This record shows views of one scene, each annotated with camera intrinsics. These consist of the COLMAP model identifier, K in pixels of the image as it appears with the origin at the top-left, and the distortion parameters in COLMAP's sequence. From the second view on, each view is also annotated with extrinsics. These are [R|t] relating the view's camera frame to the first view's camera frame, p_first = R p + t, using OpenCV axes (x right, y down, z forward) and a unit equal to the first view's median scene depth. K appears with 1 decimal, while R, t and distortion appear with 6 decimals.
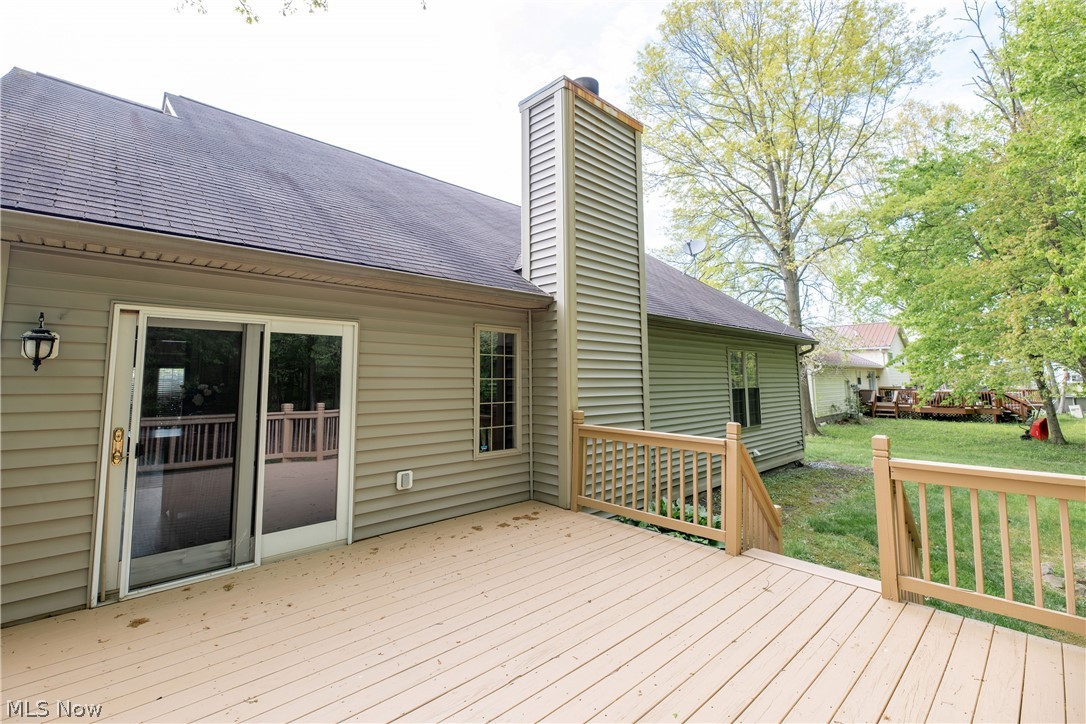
lens RADIAL K [[445.7, 0, 539.8], [0, 445.7, 346.6], [0, 0, 1]] dist [0.001357, -0.004701]
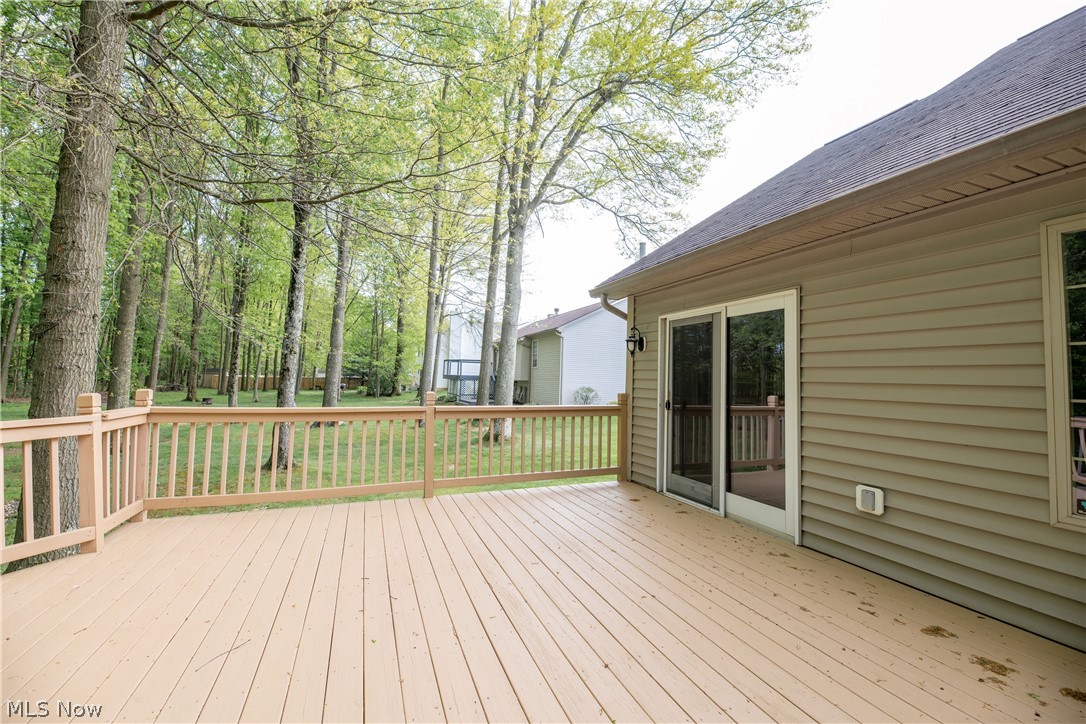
lens RADIAL K [[445.7, 0, 539.8], [0, 445.7, 346.6], [0, 0, 1]] dist [0.001357, -0.004701]
pose [[-0.338482, -0.071469, -0.938255, 0.591448], [0.045523, 0.994700, -0.092191, 0.118853], [0.939871, -0.073917, -0.333435, 0.863887]]
